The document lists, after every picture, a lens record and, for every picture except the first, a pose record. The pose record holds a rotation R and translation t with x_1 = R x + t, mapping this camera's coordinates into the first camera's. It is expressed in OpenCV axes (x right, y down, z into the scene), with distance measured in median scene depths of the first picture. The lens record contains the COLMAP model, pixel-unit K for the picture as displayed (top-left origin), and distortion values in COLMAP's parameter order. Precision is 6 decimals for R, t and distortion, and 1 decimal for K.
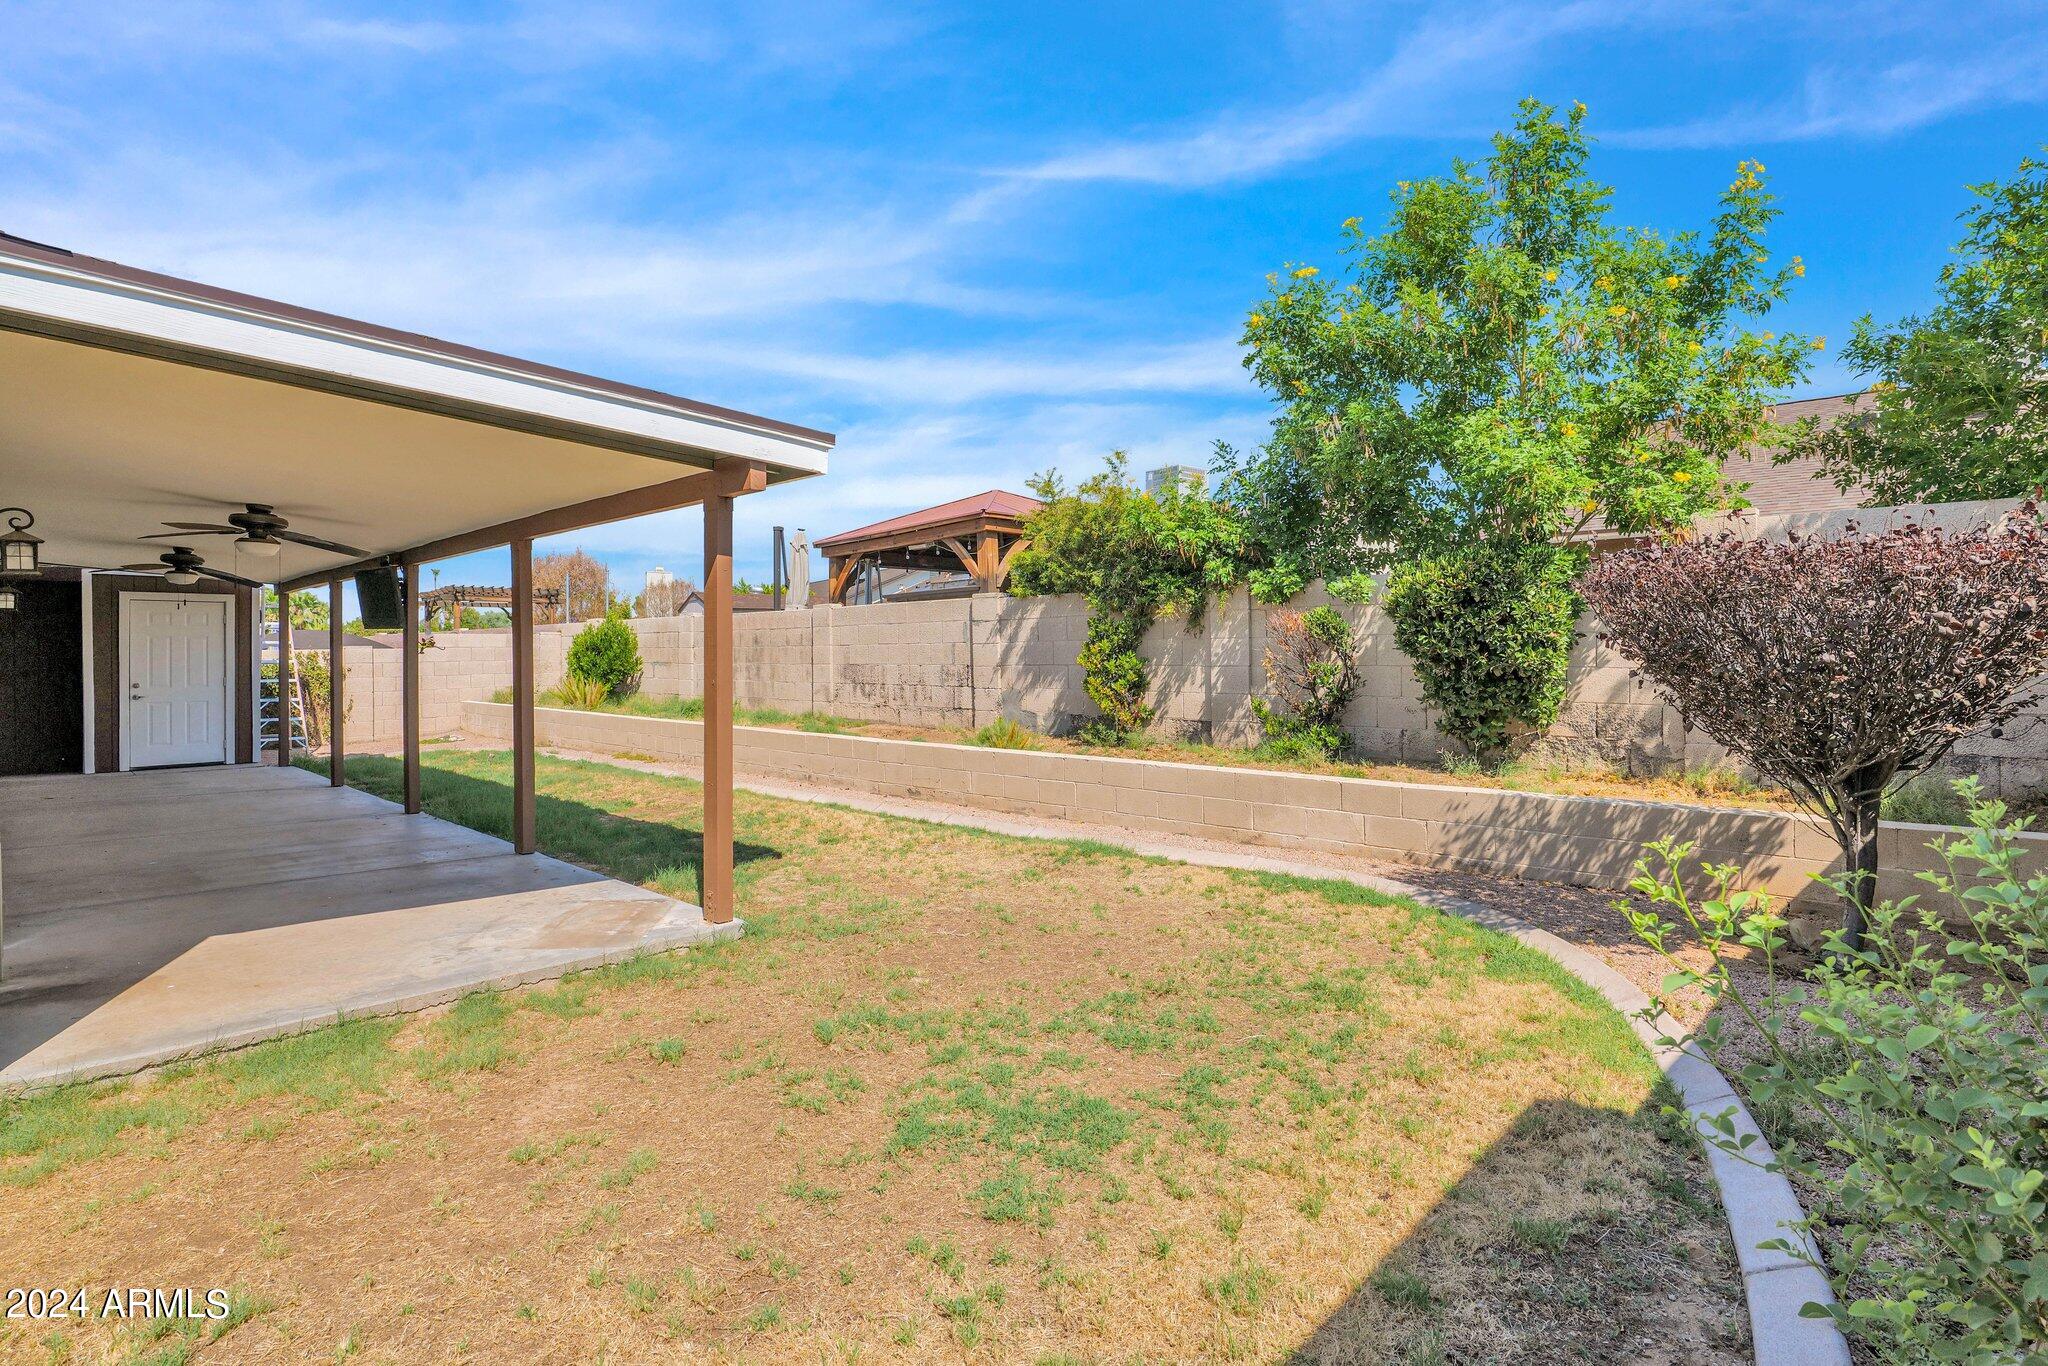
lens RADIAL K [[999.6, 0, 1055.7], [0, 999.6, 651.7], [0, 0, 1]] dist [-0.020766, 0.000261]
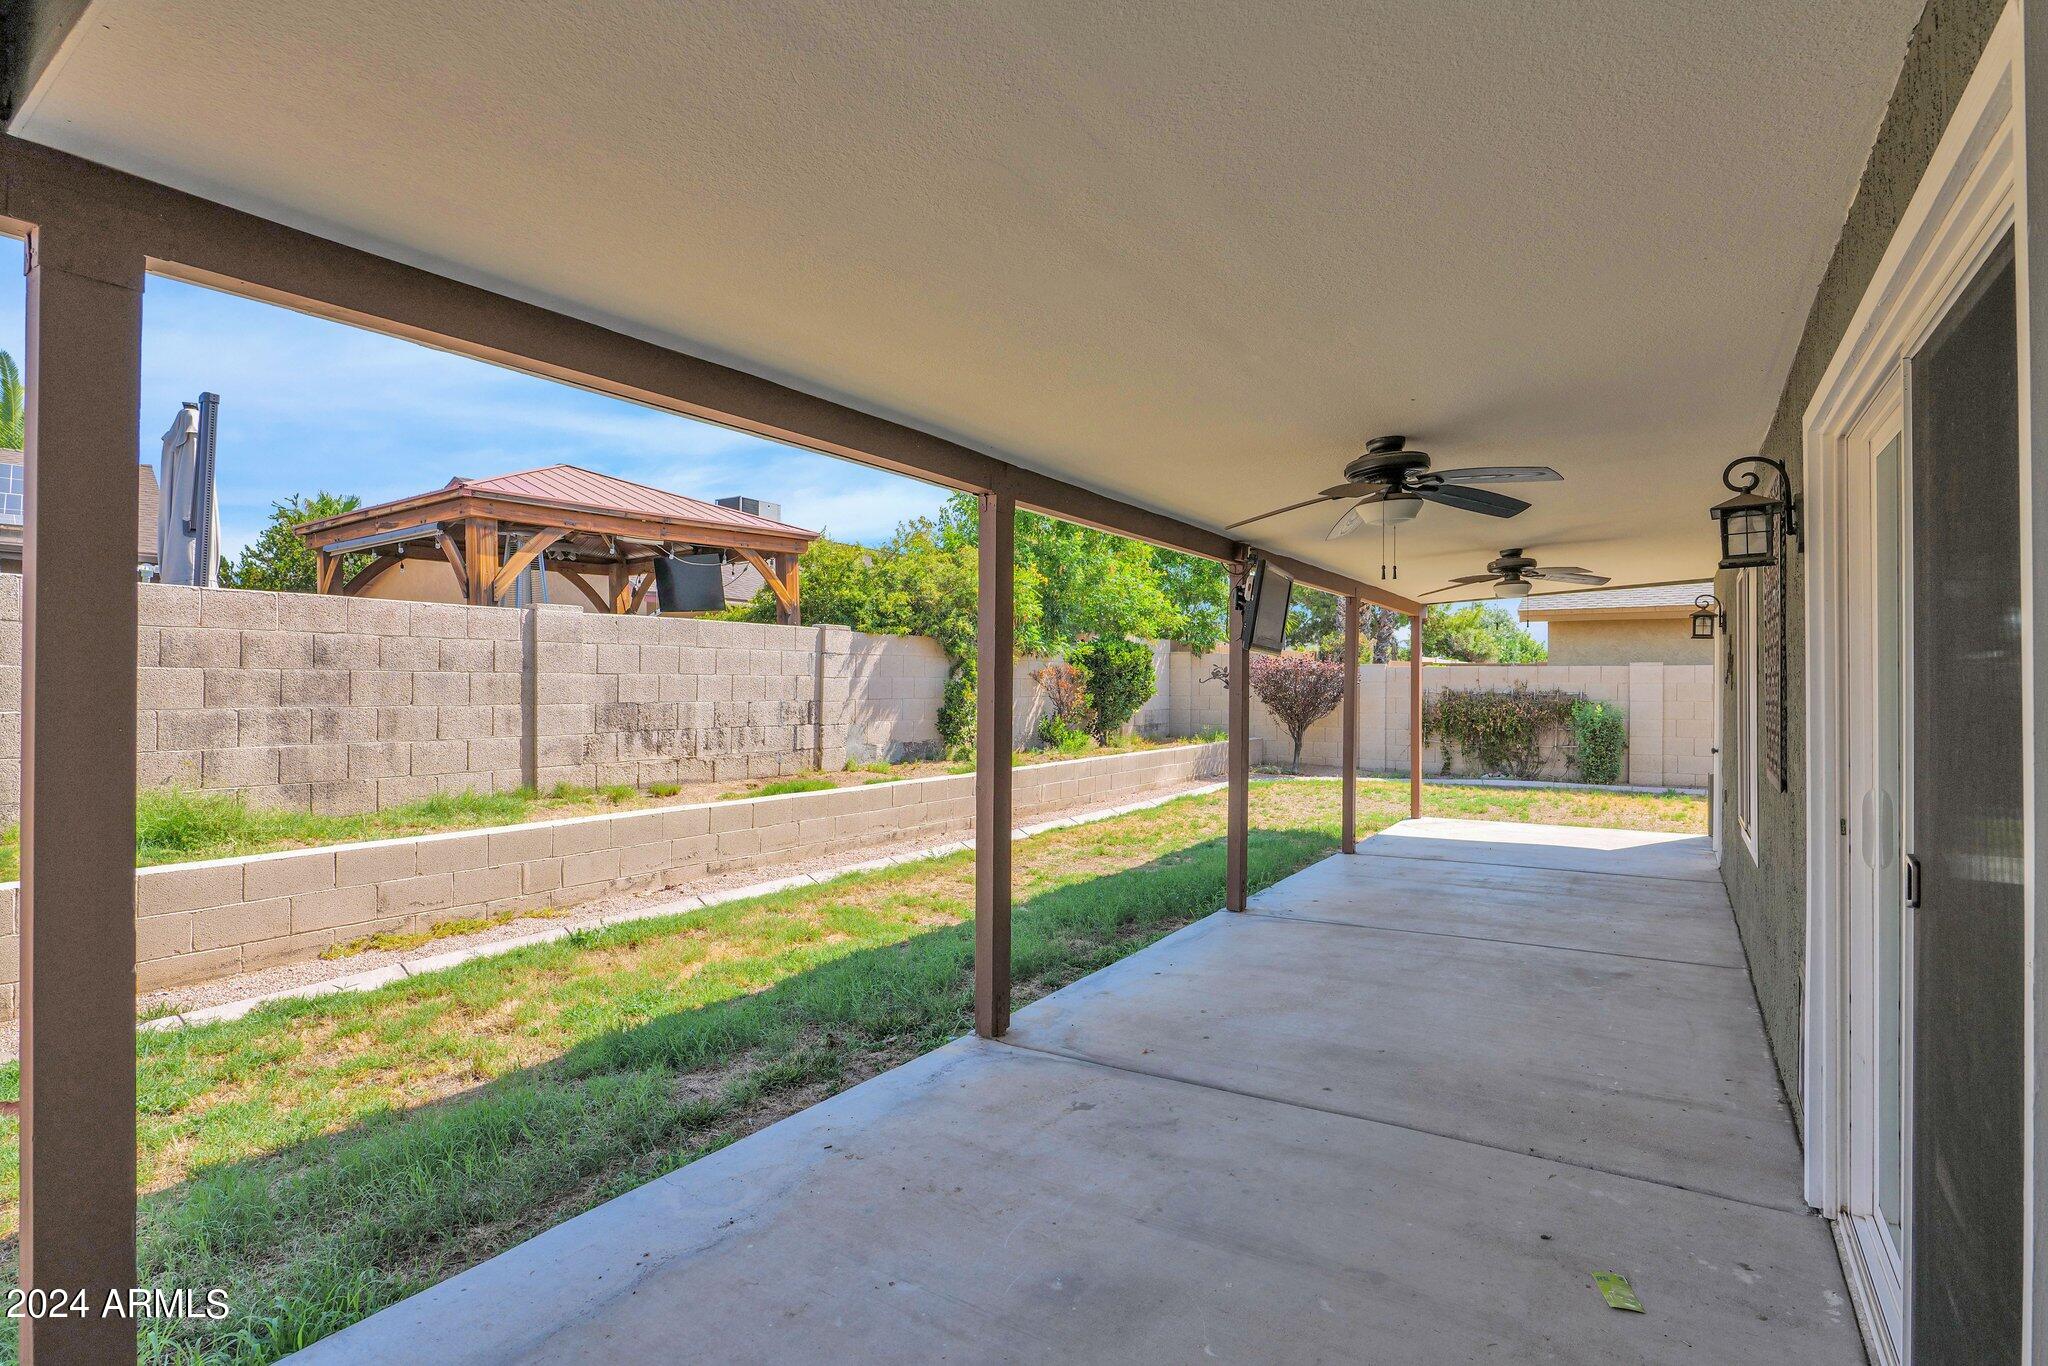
lens RADIAL K [[1001.6, 0, 1002.5], [0, 1001.6, 674.2], [0, 0, 1]] dist [-0.003534, -0.000072]
pose [[-0.153649, 0.017563, 0.987969, -0.989595], [-0.004145, 0.999822, -0.018418, 0.005376], [-0.988117, -0.006926, -0.153548, 0.947374]]
